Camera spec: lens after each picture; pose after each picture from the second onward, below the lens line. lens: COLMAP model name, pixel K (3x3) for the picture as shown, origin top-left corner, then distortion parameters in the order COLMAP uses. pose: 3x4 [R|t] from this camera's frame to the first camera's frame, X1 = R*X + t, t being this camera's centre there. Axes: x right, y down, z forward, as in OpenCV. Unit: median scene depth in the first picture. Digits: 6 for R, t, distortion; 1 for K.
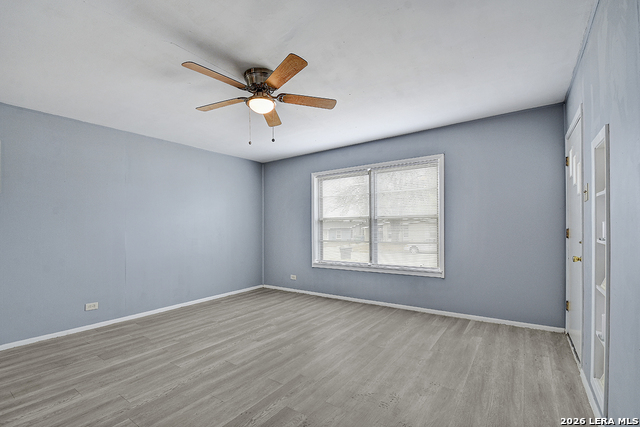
lens RADIAL K [[289.6, 0, 309.0], [0, 289.6, 224.0], [0, 0, 1]] dist [-0.001259, -0.000736]
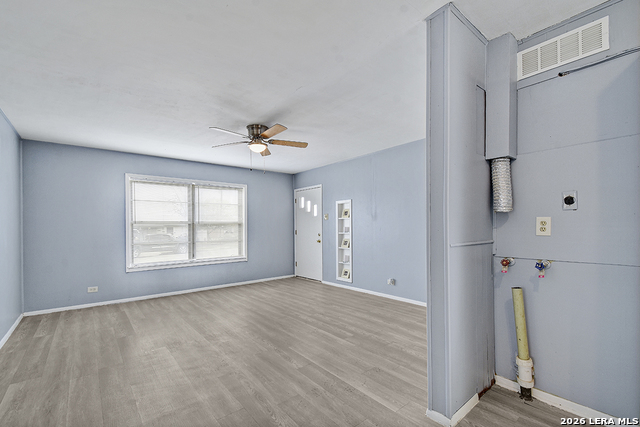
lens RADIAL K [[284.6, 0, 319.0], [0, 284.6, 228.4], [0, 0, 1]] dist [-0.000565, -0.000267]
pose [[0.244570, 0.009780, 0.969582, -1.126986], [-0.001272, 0.999952, -0.009765, 0.020317], [-0.969631, 0.001155, 0.244571, 0.244858]]
